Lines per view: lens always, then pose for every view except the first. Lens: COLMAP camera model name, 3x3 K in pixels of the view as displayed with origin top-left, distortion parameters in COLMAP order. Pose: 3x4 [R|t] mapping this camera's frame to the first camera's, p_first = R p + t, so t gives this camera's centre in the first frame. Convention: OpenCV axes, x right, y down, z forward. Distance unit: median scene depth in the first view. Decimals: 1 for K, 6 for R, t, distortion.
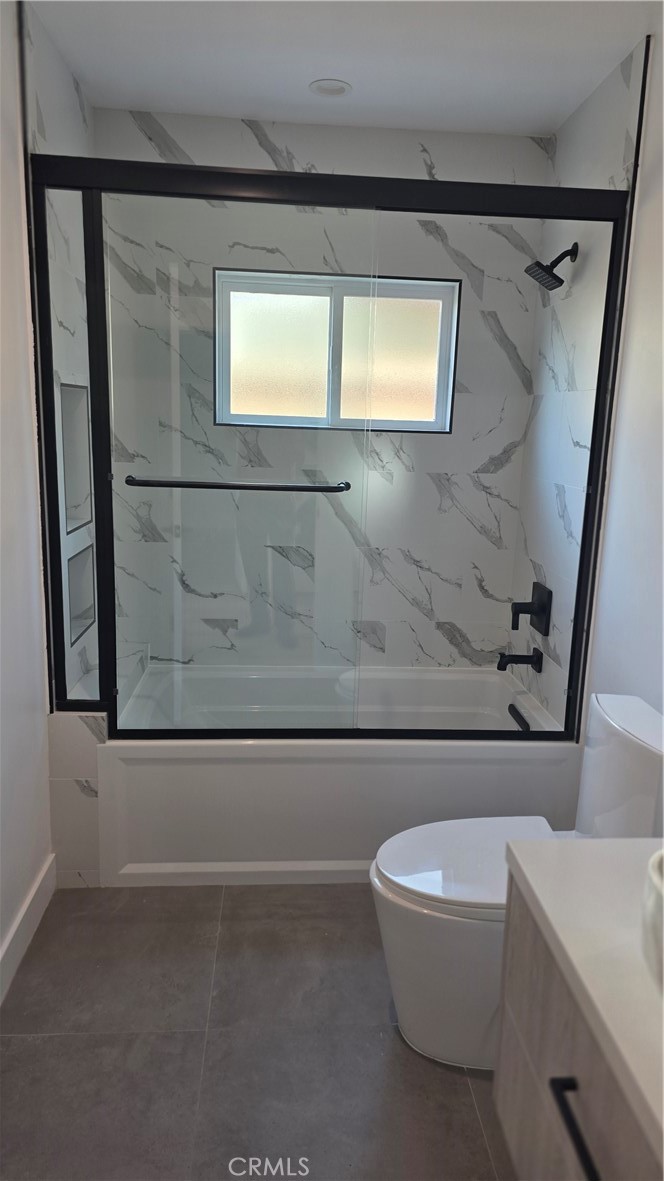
lens RADIAL K [[794.9, 0, 326.6], [0, 794.9, 583.7], [0, 0, 1]] dist [0.067975, -0.026462]
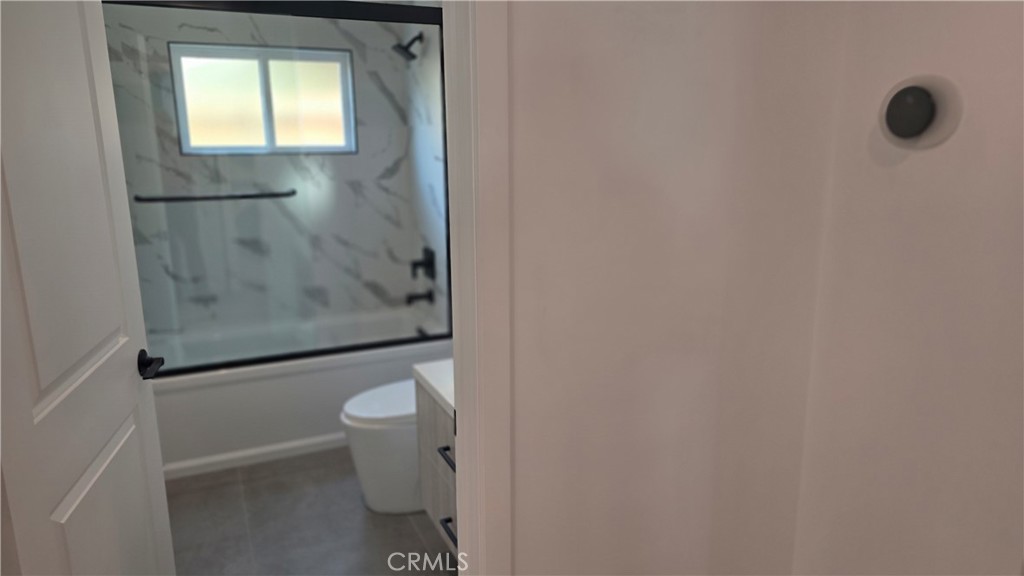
lens RADIAL K [[689.2, 0, 511.5], [0, 689.2, 290.2], [0, 0, 1]] dist [0.067975, -0.026462]
pose [[0.932049, -0.117541, 0.342737, -0.051217], [0.107624, 0.993038, 0.047885, 0.034718], [-0.345979, -0.007744, 0.938210, -0.324117]]
